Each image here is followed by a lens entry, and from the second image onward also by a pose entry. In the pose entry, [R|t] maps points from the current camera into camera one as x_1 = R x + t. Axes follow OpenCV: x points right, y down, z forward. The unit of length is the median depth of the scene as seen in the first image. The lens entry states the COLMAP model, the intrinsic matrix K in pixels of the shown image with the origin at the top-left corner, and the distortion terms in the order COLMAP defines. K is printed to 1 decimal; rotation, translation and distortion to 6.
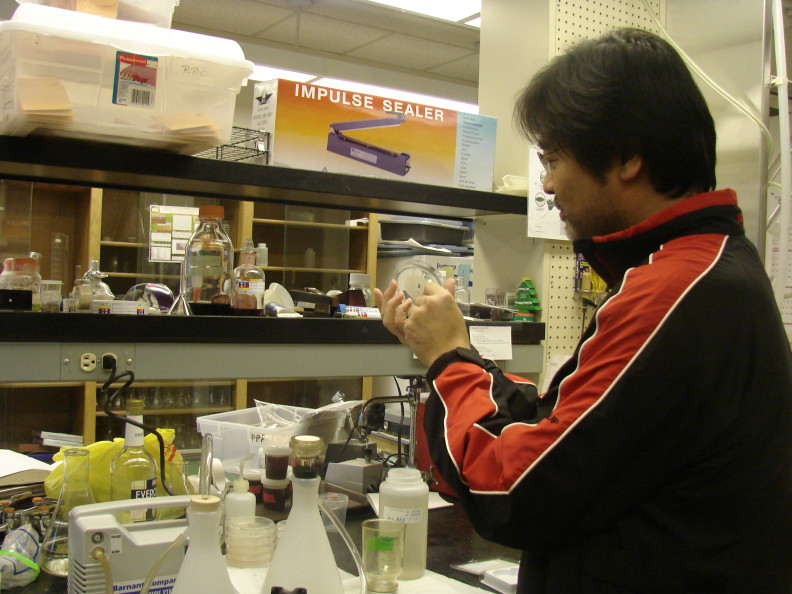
lens RADIAL K [[862.2, 0, 392.6], [0, 862.2, 300.2], [0, 0, 1]] dist [-0.225644, 0.313004]
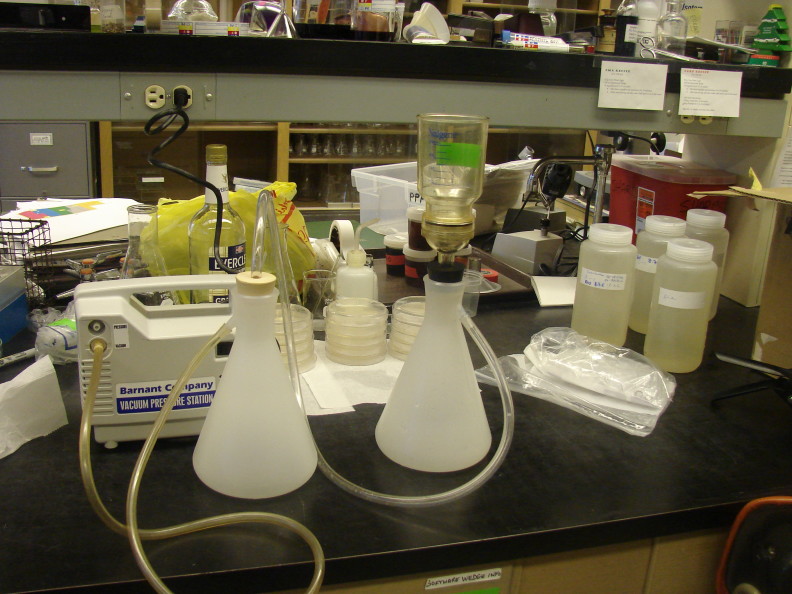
lens RADIAL K [[862.2, 0, 392.6], [0, 862.2, 300.2], [0, 0, 1]] dist [-0.225644, 0.313004]
pose [[0.957479, 0.096208, -0.271990, 0.065247], [-0.015577, 0.958624, 0.284248, 0.021398], [0.288083, -0.267924, 0.919361, 0.212475]]
